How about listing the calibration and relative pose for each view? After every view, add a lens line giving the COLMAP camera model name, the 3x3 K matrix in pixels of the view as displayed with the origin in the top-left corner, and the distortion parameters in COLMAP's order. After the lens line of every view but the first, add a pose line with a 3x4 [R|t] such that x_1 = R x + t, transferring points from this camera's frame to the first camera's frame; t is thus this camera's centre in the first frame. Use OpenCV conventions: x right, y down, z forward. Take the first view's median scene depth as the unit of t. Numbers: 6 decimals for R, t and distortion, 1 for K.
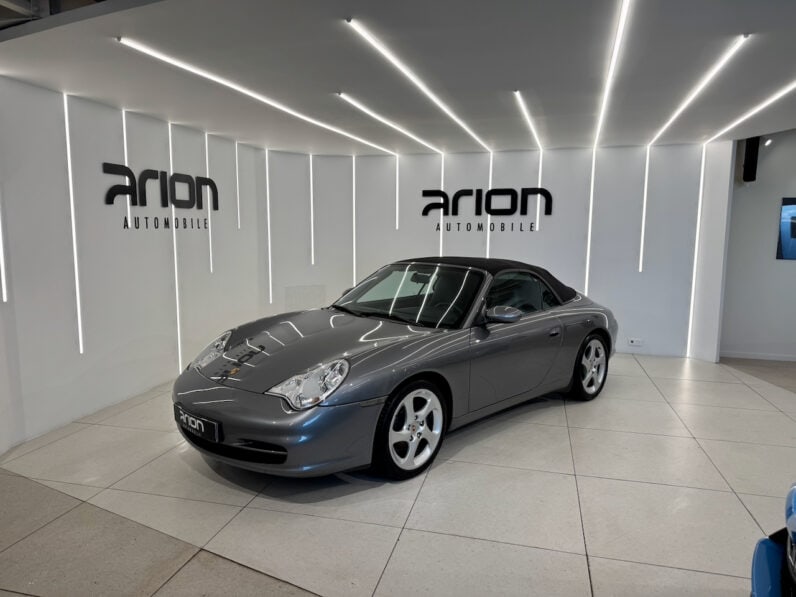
lens RADIAL K [[565.6, 0, 397.8], [0, 565.6, 304.2], [0, 0, 1]] dist [0.048925, -0.056862]
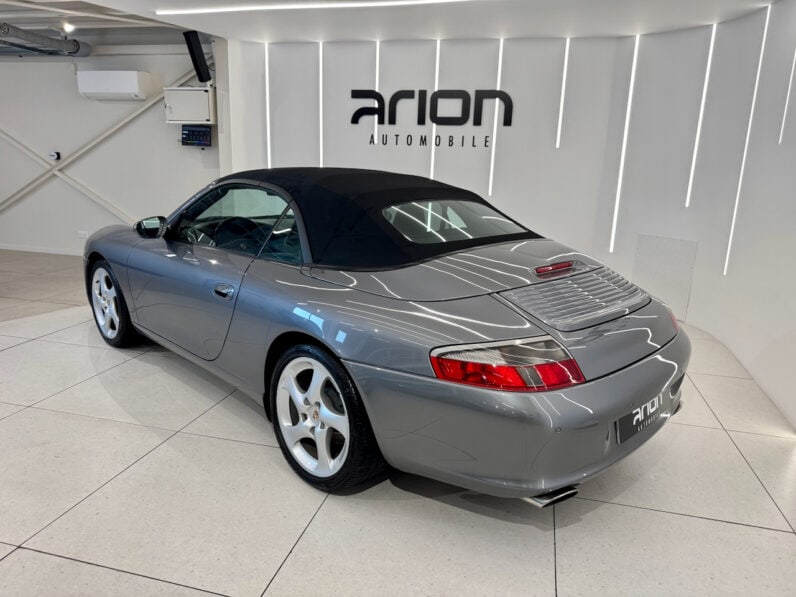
lens RADIAL K [[565.6, 0, 400.6], [0, 565.6, 301.3], [0, 0, 1]] dist [0.048925, -0.056862]
pose [[0.002460, 0.227229, -0.973838, 0.538455], [-0.164578, 0.960654, 0.223737, -0.063966], [0.986361, 0.159722, 0.039760, 0.740222]]
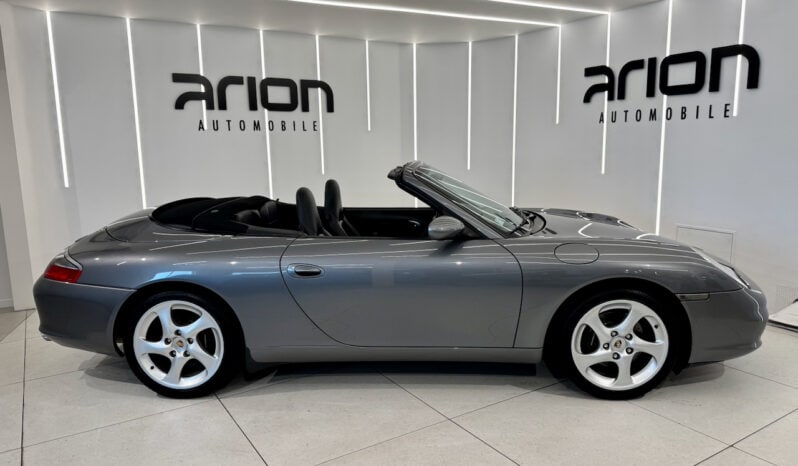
lens RADIAL K [[564.2, 0, 400.4], [0, 564.2, 237.8], [0, 0, 1]] dist [0.043595, -0.055033]
pose [[0.727586, 0.095003, -0.679406, 0.411109], [-0.067484, 0.995473, 0.066930, -0.016538], [0.682689, -0.002848, 0.730703, 0.311311]]
